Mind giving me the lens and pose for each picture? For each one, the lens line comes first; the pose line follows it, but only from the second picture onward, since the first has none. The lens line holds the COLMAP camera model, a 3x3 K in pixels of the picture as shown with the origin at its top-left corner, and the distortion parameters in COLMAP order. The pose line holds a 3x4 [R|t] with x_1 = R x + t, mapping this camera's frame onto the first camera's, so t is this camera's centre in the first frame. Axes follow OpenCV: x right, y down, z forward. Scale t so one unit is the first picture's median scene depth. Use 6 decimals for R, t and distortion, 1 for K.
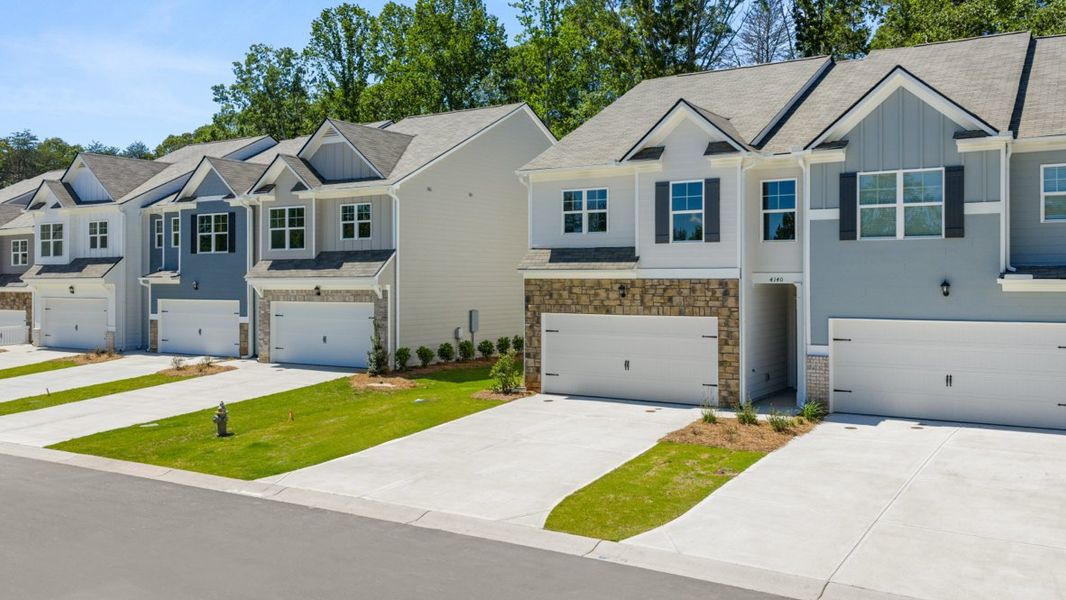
lens RADIAL K [[658.2, 0, 533.0], [0, 658.2, 300.0], [0, 0, 1]] dist [-0.001180, -0.000920]
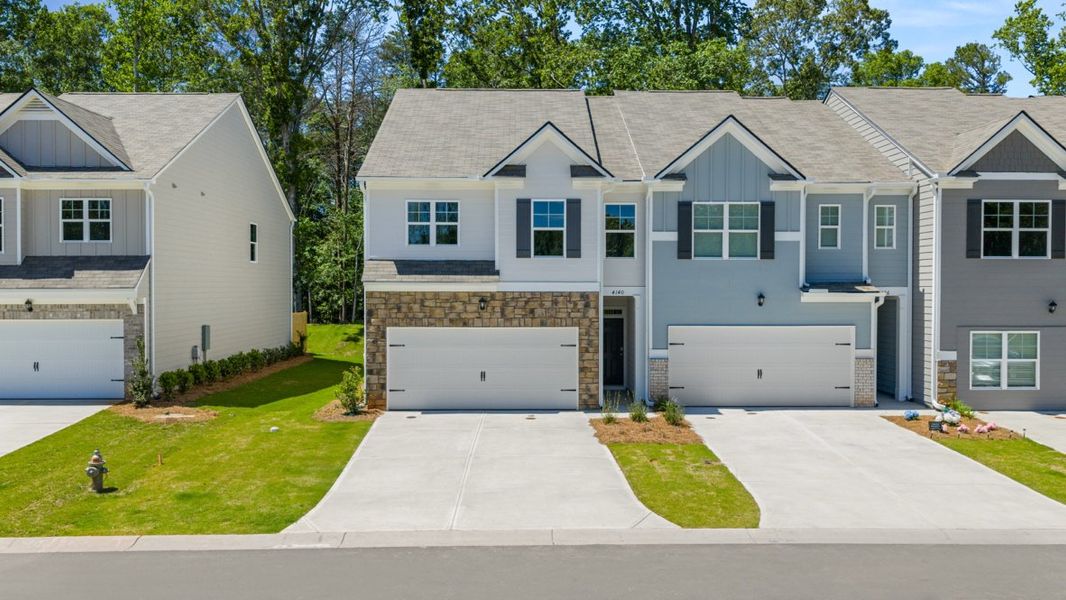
lens RADIAL K [[660.8, 0, 532.9], [0, 660.8, 319.3], [0, 0, 1]] dist [0.001907, -0.000737]
pose [[0.905148, -0.019604, 0.424644, -0.237591], [0.013398, 0.999755, 0.017595, -0.006800], [-0.424885, -0.010236, 0.905190, 0.042442]]
